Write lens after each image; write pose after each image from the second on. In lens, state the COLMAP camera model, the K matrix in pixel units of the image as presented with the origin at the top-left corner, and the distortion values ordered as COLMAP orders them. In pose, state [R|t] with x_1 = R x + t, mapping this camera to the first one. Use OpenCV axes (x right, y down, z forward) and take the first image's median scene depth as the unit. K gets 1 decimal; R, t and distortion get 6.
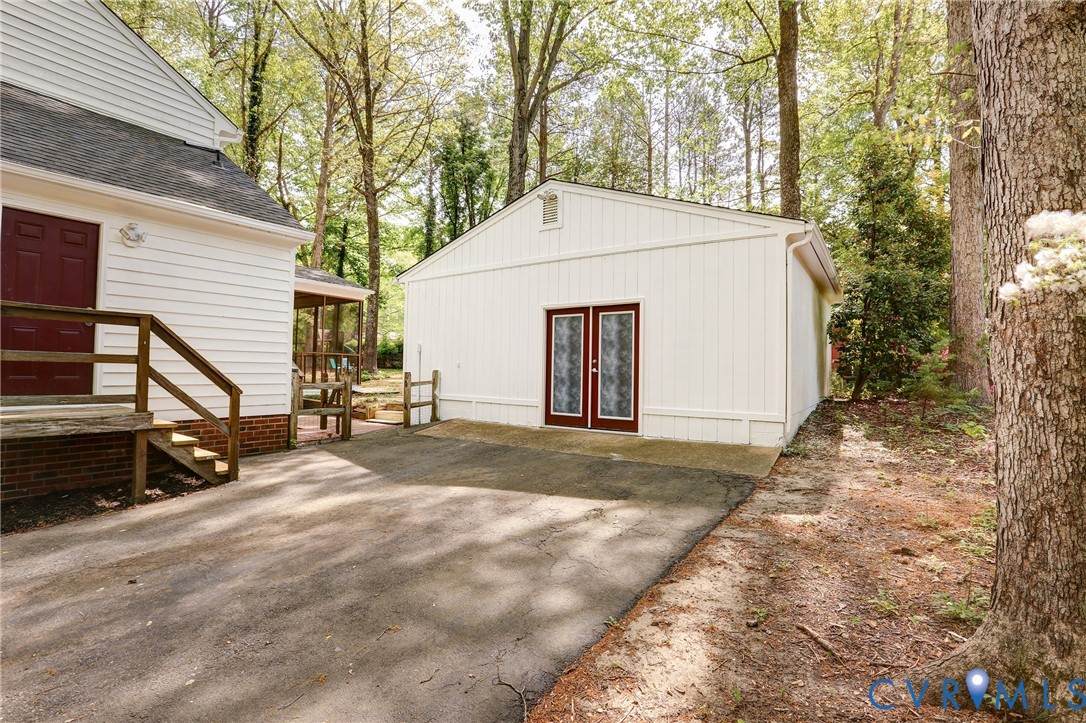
lens RADIAL K [[495.9, 0, 542.8], [0, 495.9, 361.4], [0, 0, 1]] dist [0.003123, 0.001679]
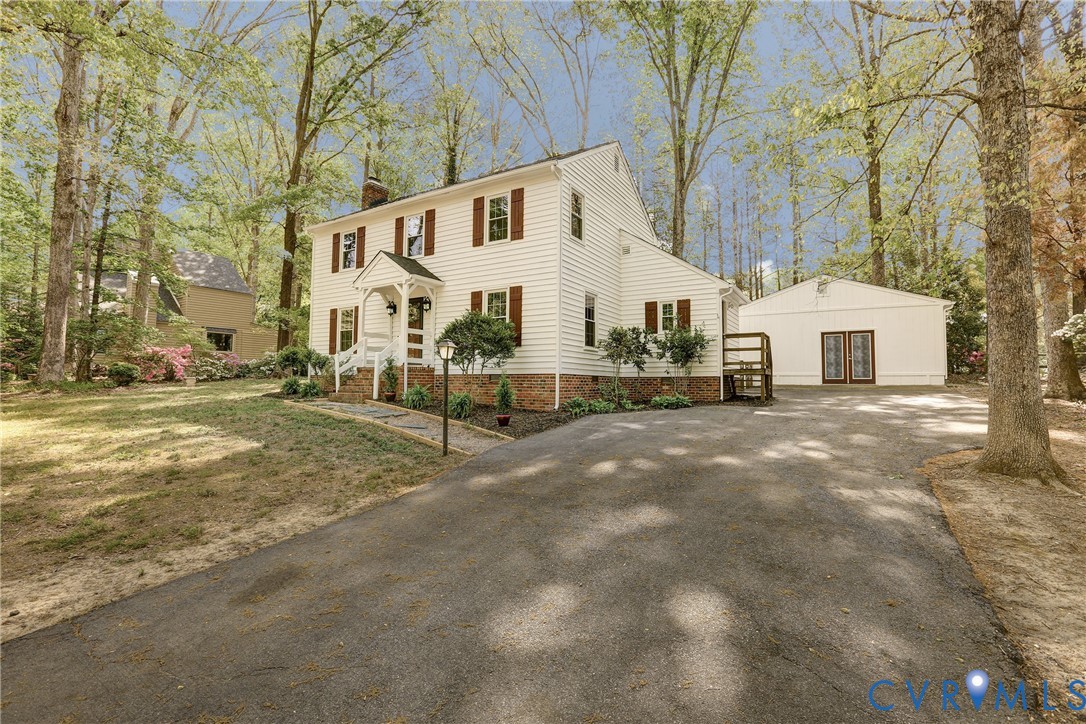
lens RADIAL K [[495.9, 0, 543.4], [0, 495.9, 363.1], [0, 0, 1]] dist [0.003123, 0.001679]
pose [[0.998572, -0.002517, 0.053358, -1.466224], [0.003880, 0.999668, -0.025455, 0.092862], [-0.053276, 0.025626, 0.998251, -1.256672]]
